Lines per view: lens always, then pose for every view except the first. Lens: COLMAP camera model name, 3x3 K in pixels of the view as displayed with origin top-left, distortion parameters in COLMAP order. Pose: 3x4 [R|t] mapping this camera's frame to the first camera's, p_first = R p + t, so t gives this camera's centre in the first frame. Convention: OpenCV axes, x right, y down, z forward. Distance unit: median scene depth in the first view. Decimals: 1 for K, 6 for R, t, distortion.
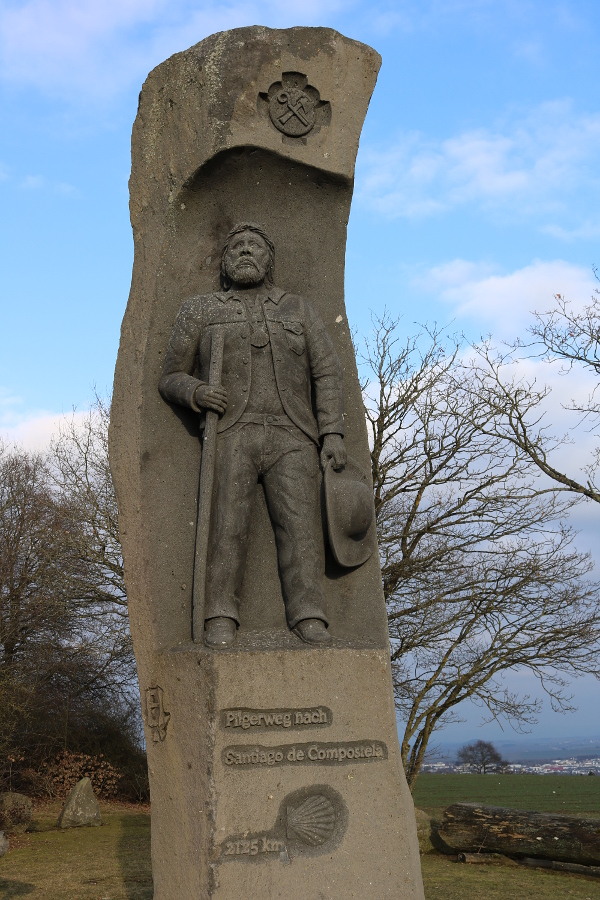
lens RADIAL K [[1170.0, 0, 303.2], [0, 1170.0, 454.5], [0, 0, 1]] dist [-0.054952, 0.000000]
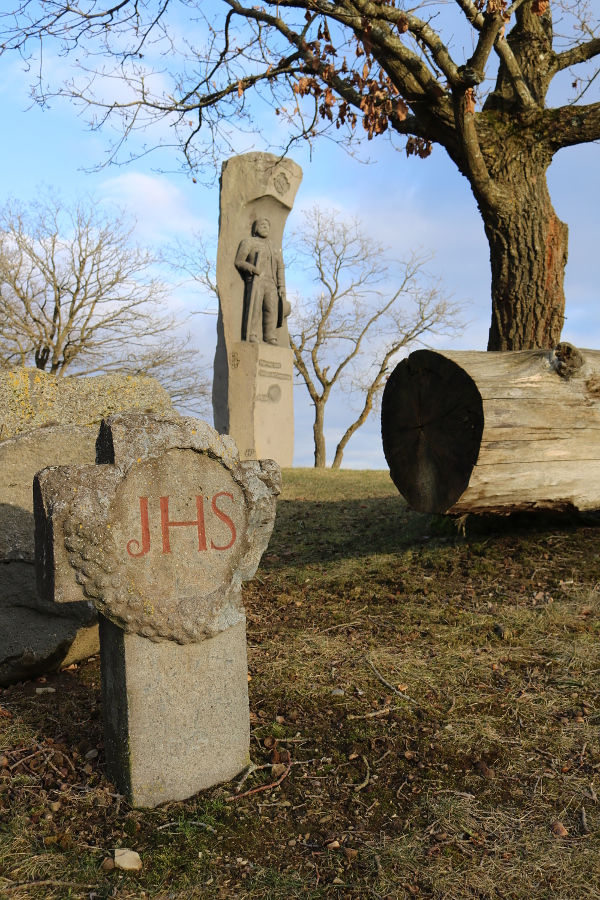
lens RADIAL K [[982.1, 0, 299.4], [0, 982.1, 449.9], [0, 0, 1]] dist [-0.072374, 0.000000]
pose [[0.873043, 0.066943, 0.483026, -1.246558], [-0.144087, 0.981718, 0.124374, 0.085946], [-0.465869, -0.178181, 0.866728, -1.537969]]
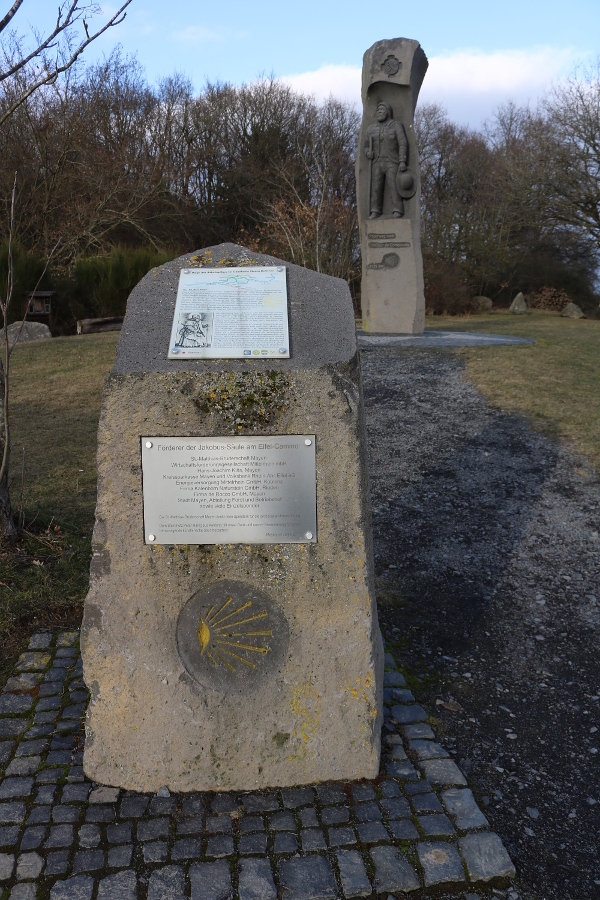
lens RADIAL K [[745.6, 0, 299.4], [0, 745.6, 449.8], [0, 0, 1]] dist [-0.078700, 0.009690]
pose [[0.804937, 0.150641, -0.573919, 1.239067], [0.111237, 0.911777, 0.395335, -0.142034], [0.582840, -0.382061, 0.717166, -1.231158]]
